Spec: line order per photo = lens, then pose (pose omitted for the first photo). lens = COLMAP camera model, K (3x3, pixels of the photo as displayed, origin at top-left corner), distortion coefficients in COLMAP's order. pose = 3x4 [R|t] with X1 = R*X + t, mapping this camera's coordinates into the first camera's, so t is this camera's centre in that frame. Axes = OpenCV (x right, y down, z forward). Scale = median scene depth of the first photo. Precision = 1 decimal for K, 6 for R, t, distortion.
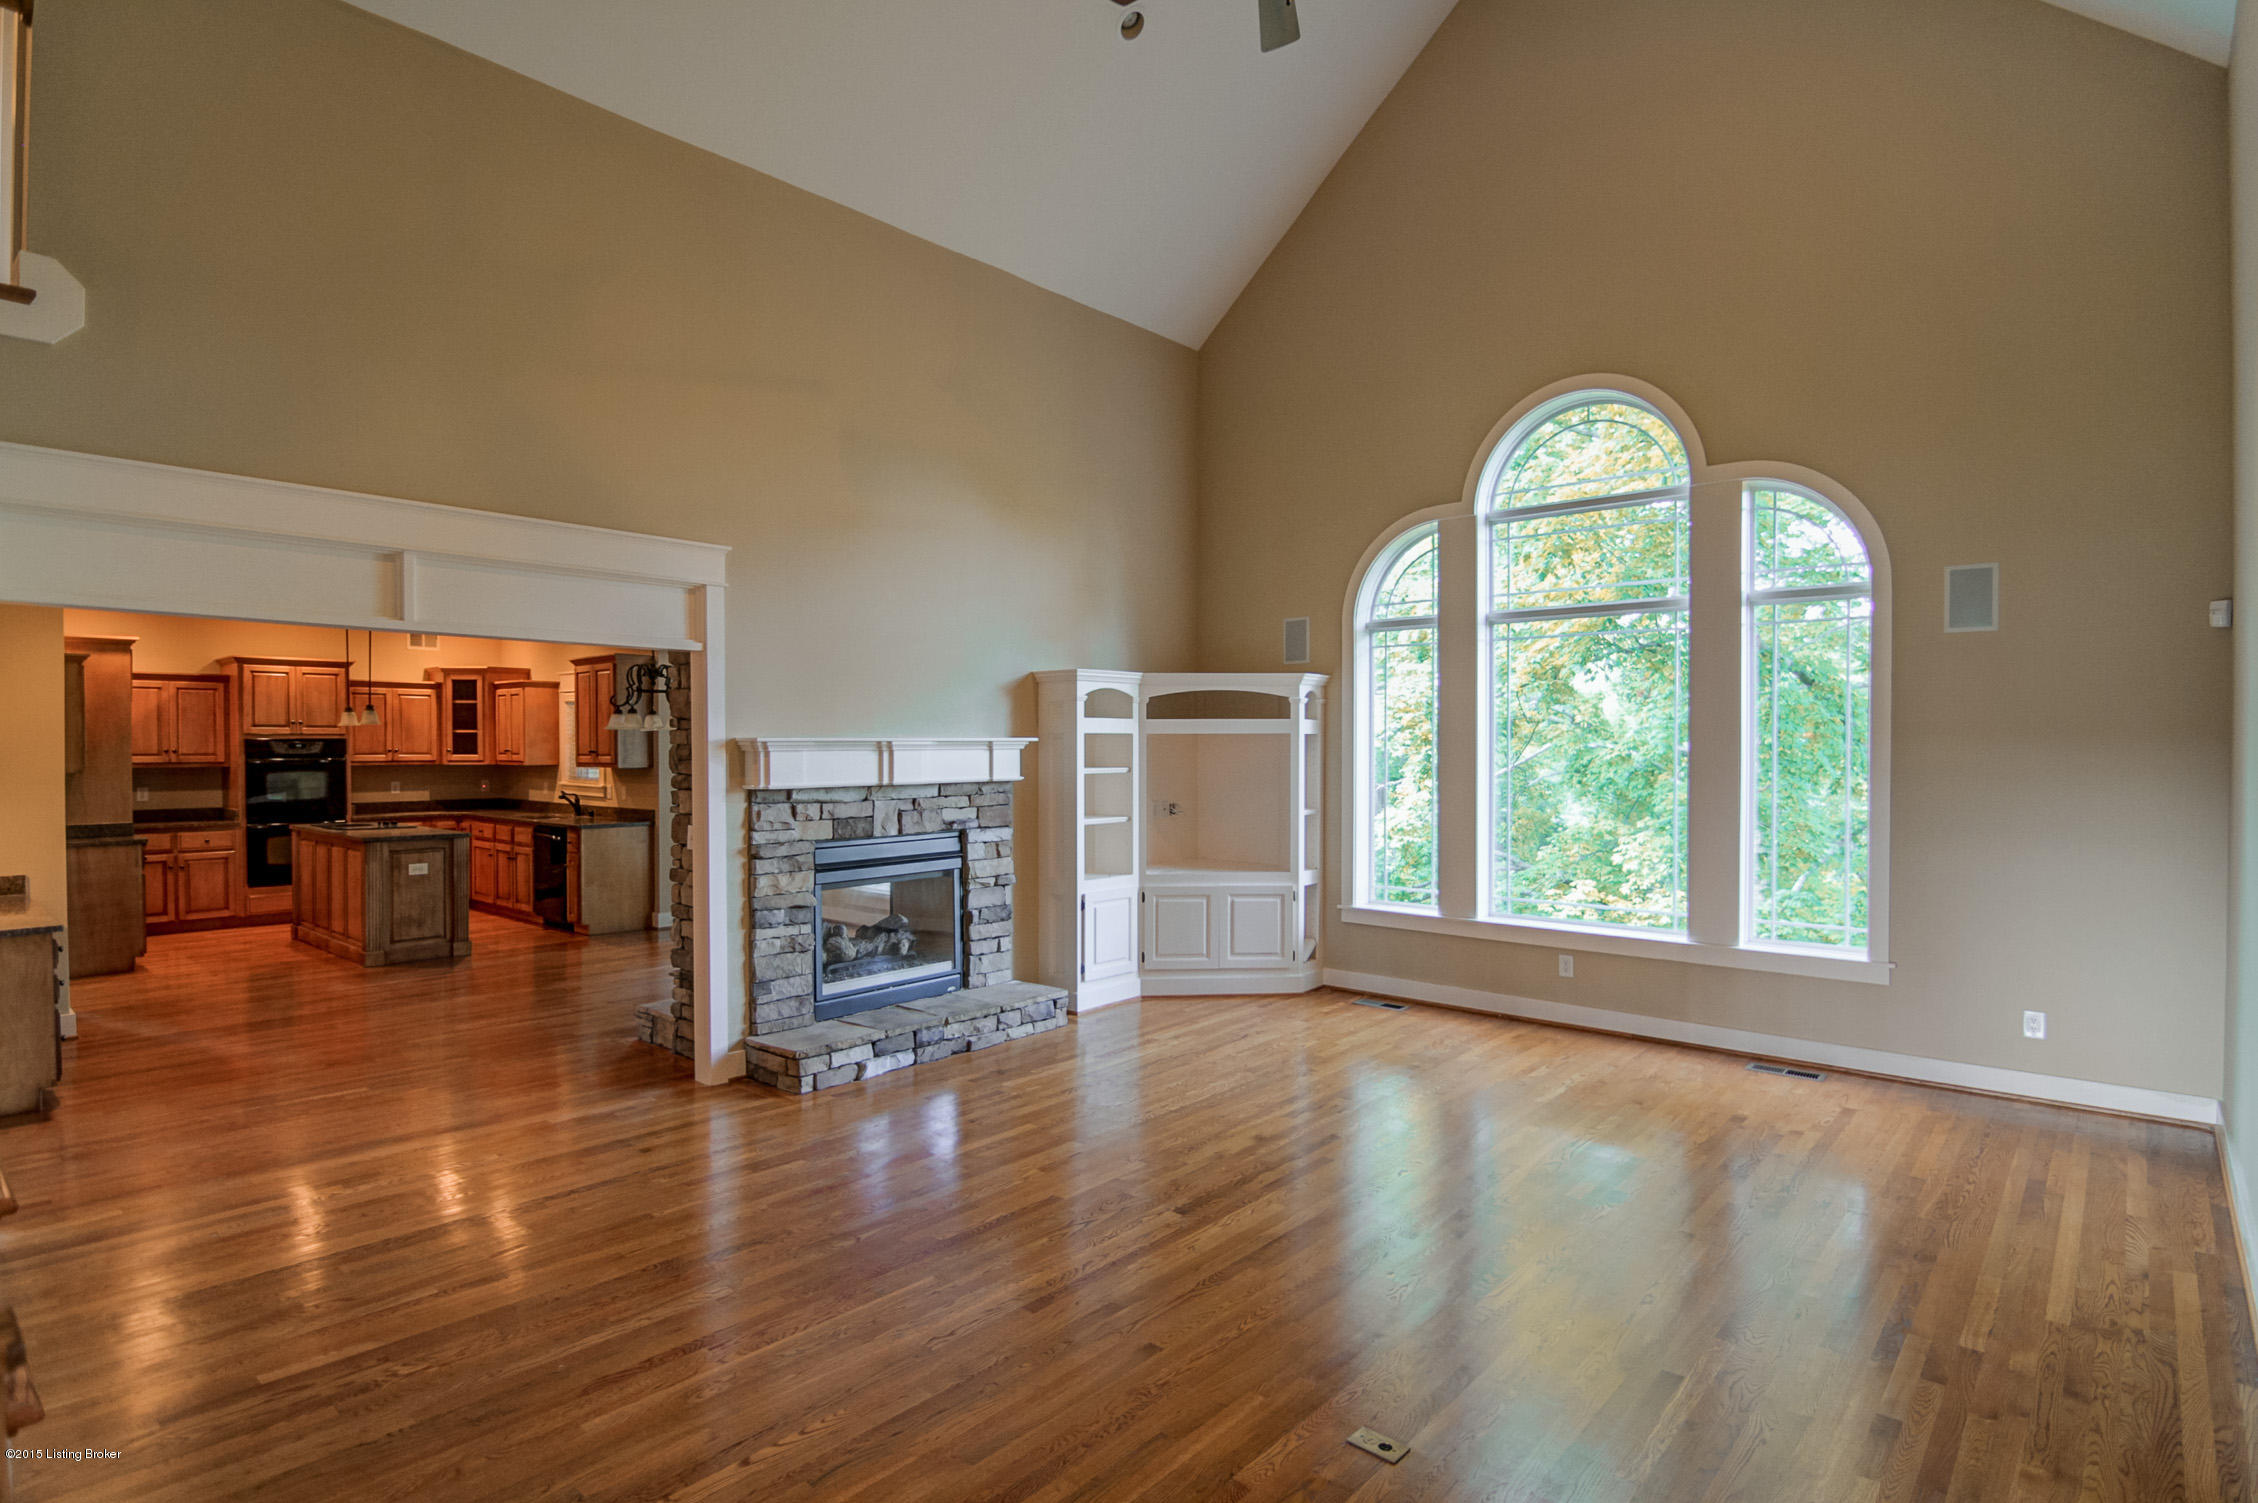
lens RADIAL K [[1163.6, 0, 1132.6], [0, 1163.6, 758.8], [0, 0, 1]] dist [-0.006681, -0.006170]
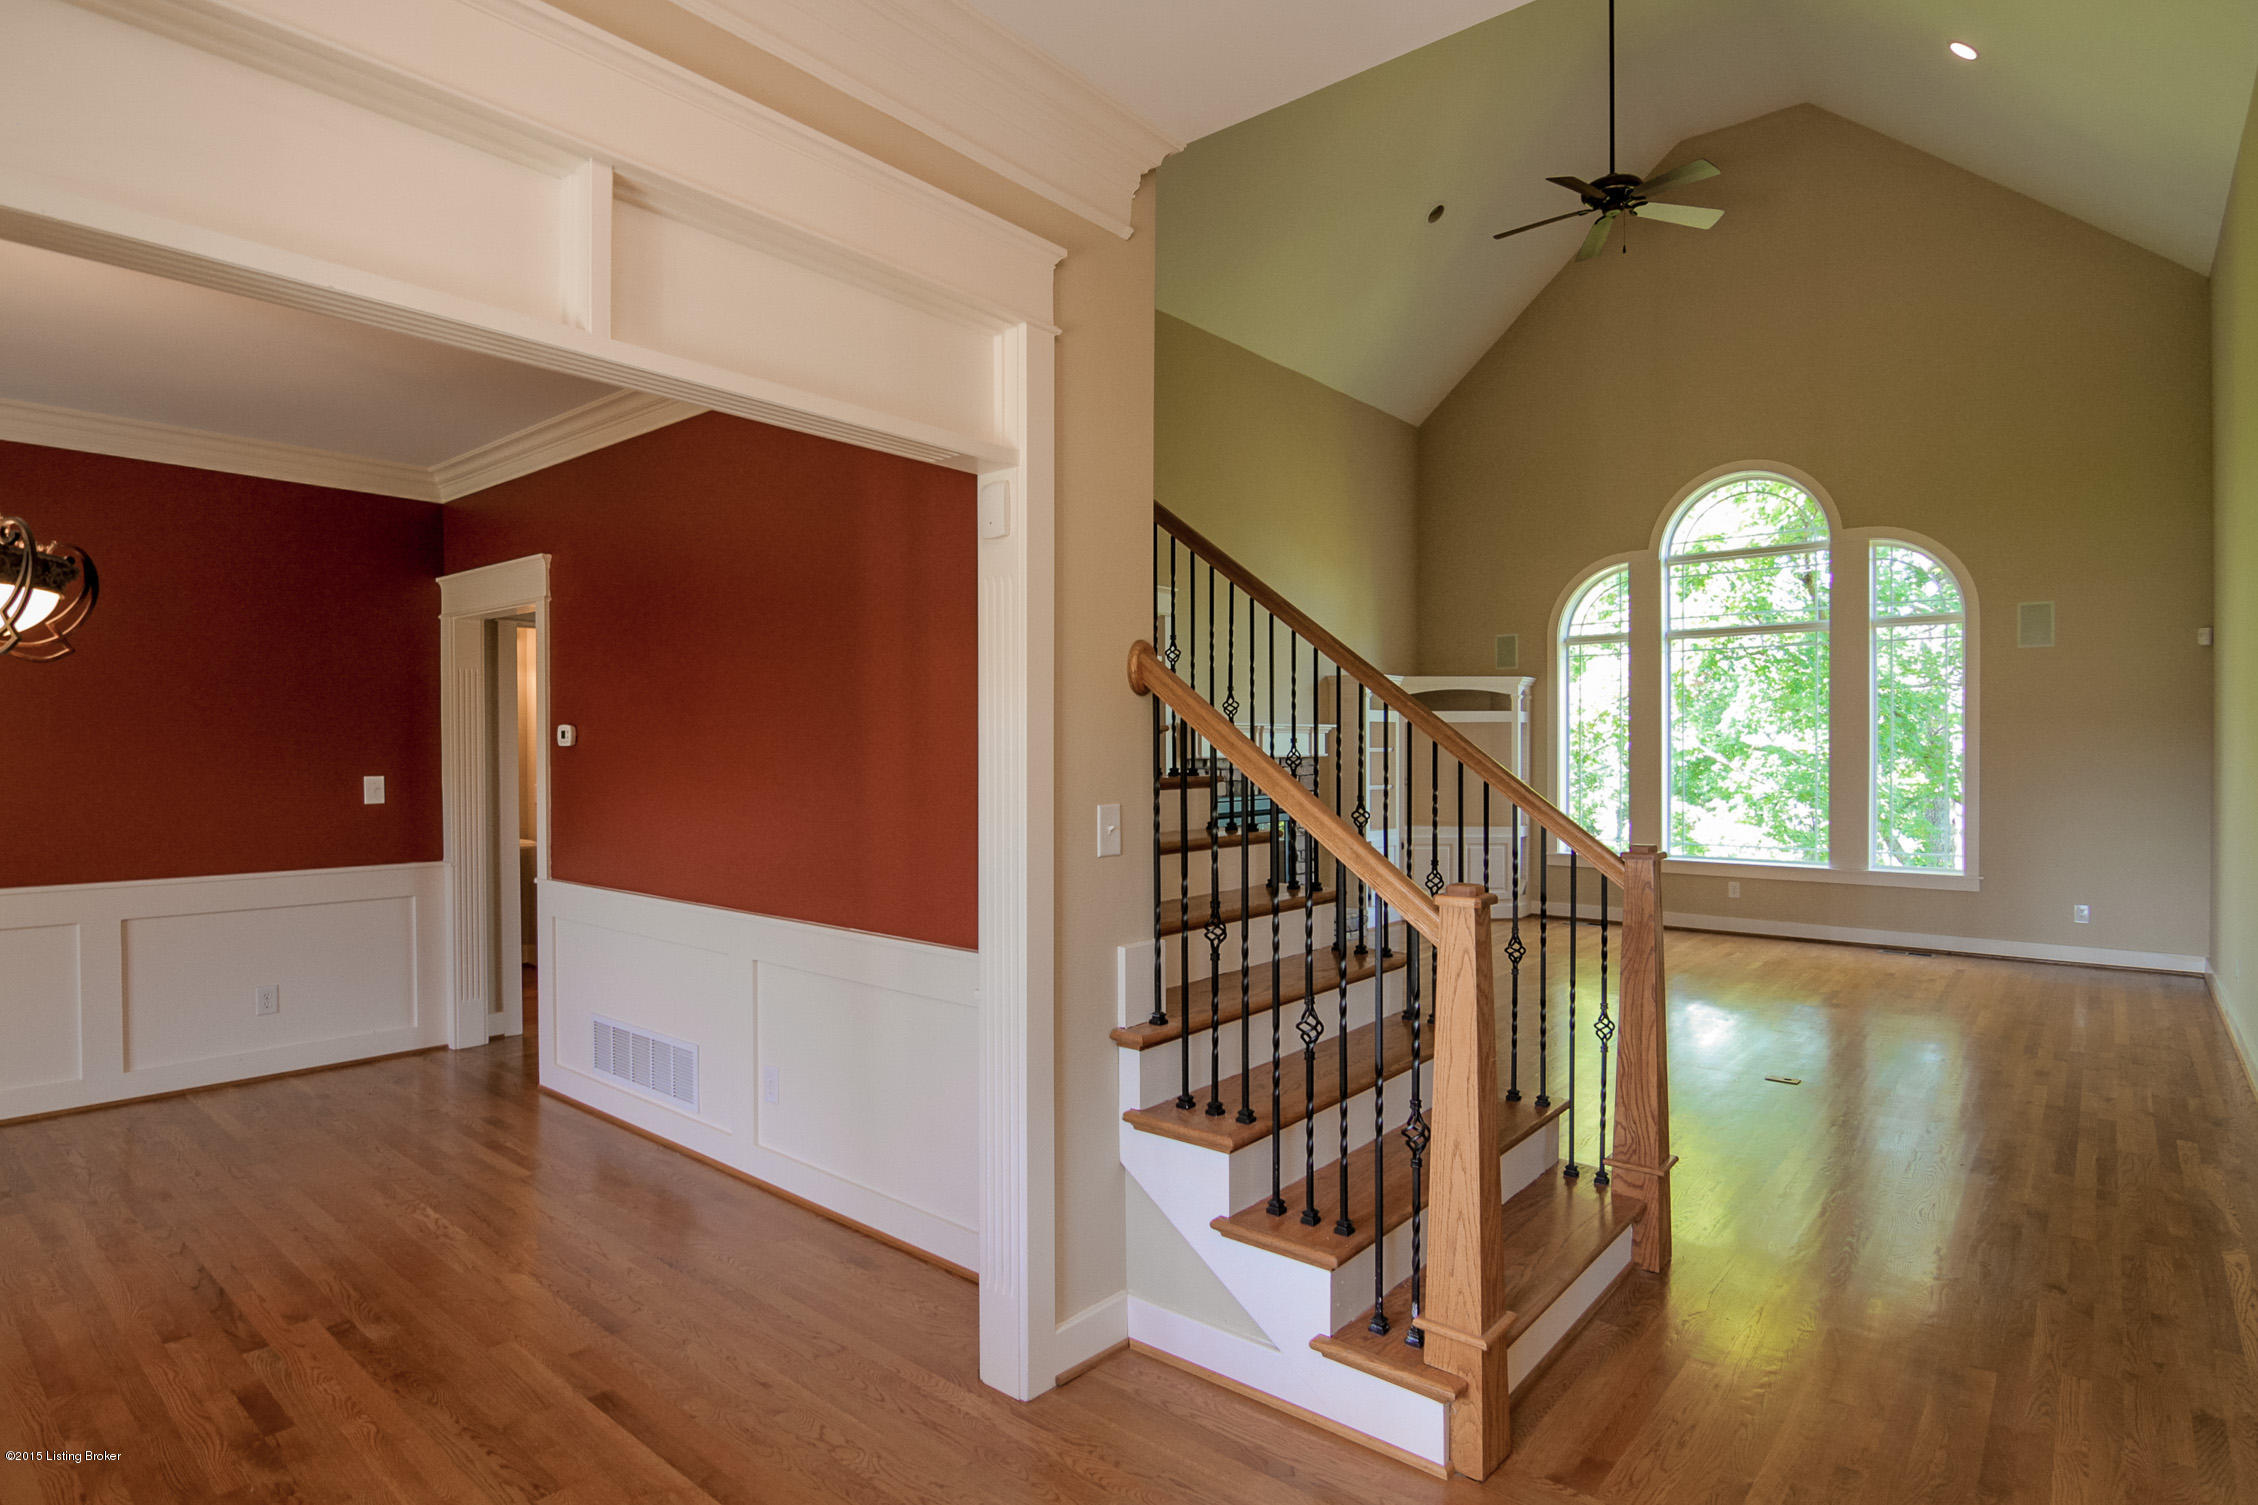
lens RADIAL K [[1163.6, 0, 1133.4], [0, 1163.6, 754.5], [0, 0, 1]] dist [-0.006681, -0.006170]
pose [[0.999934, -0.004495, 0.010594, -0.363682], [0.004536, 0.999982, -0.003856, 0.022361], [-0.010576, 0.003904, 0.999936, -0.376859]]
